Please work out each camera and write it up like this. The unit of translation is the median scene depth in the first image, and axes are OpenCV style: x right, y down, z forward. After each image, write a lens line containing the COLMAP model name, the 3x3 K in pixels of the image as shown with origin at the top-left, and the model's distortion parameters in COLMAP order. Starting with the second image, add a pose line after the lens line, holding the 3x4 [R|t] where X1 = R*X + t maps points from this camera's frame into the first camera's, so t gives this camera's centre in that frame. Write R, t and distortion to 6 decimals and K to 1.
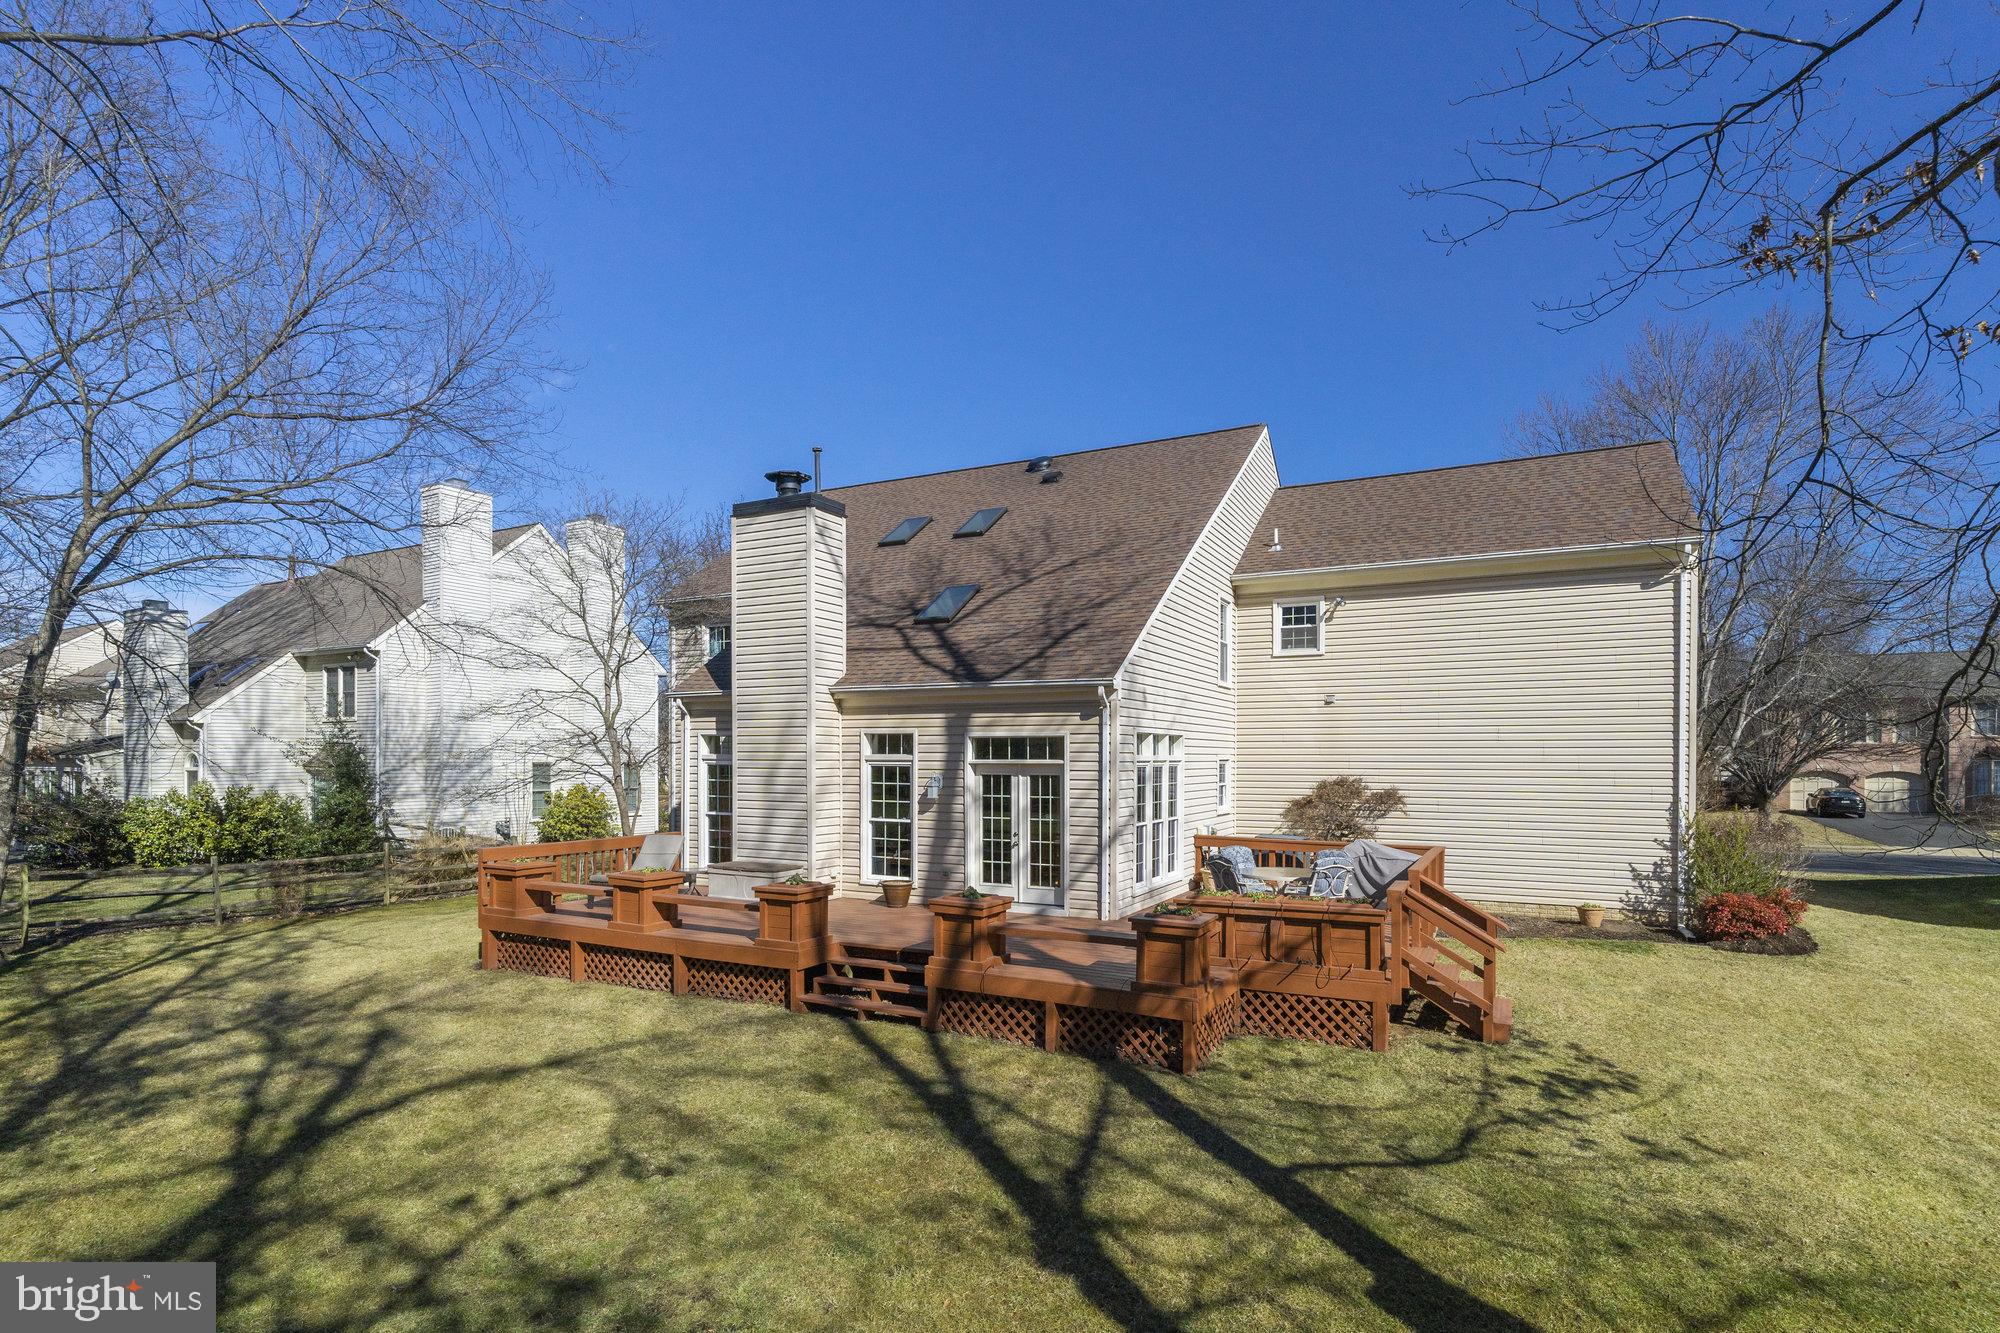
lens RADIAL K [[999.8, 0, 1001.4], [0, 999.8, 766.5], [0, 0, 1]] dist [0.011035, -0.013218]
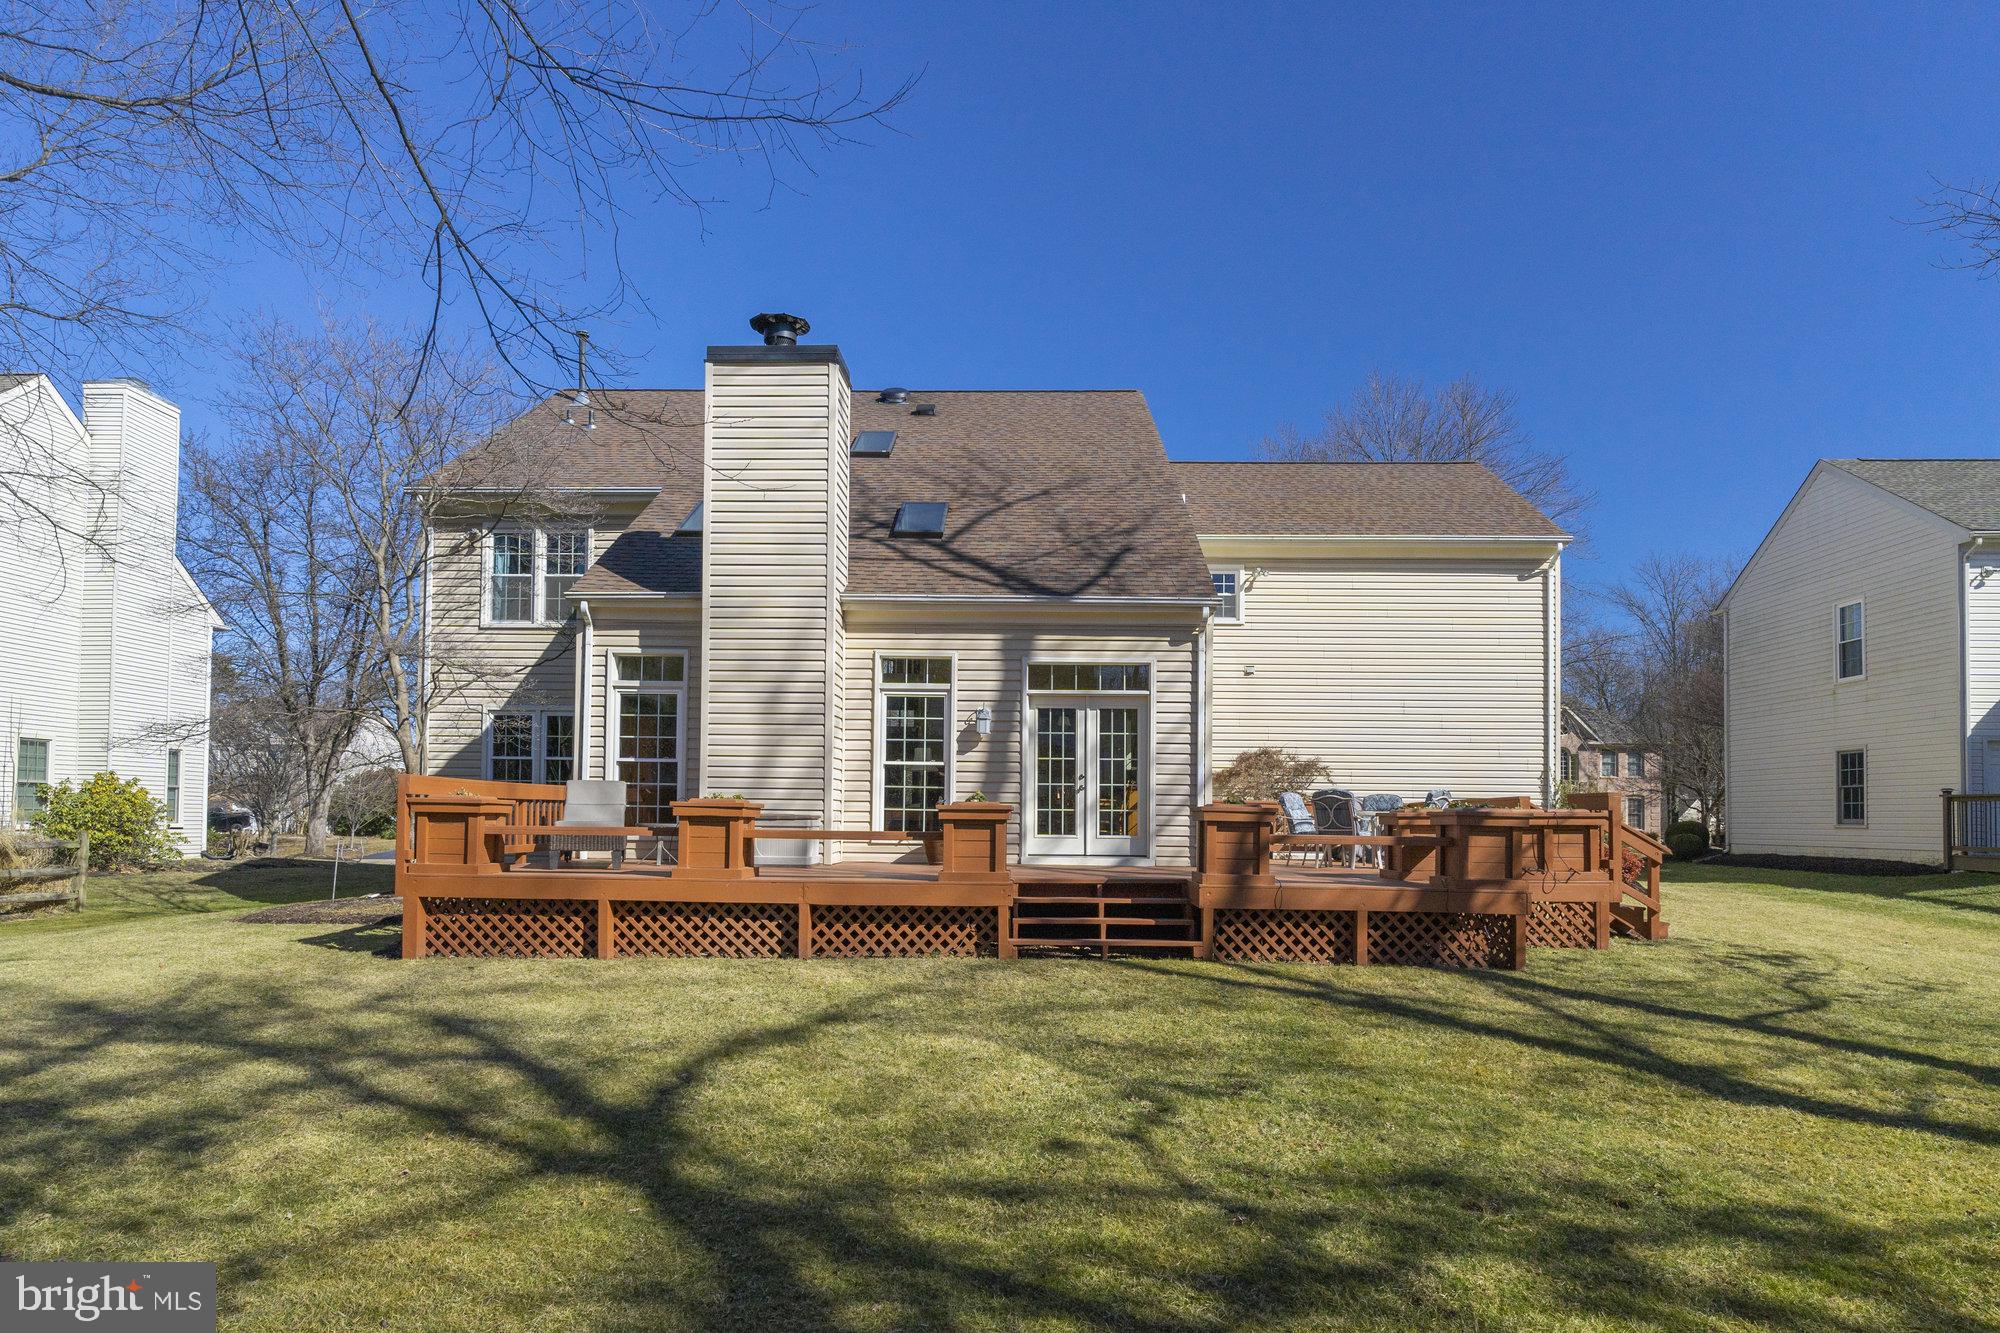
lens RADIAL K [[1110.7, 0, 1000.3], [0, 1110.7, 794.8], [0, 0, 1]] dist [0.001276, 0.000339]
pose [[0.898617, 0.015897, 0.438445, -0.490337], [-0.004799, 0.999640, -0.026408, 0.113423], [-0.438707, 0.021626, 0.898370, 0.171711]]
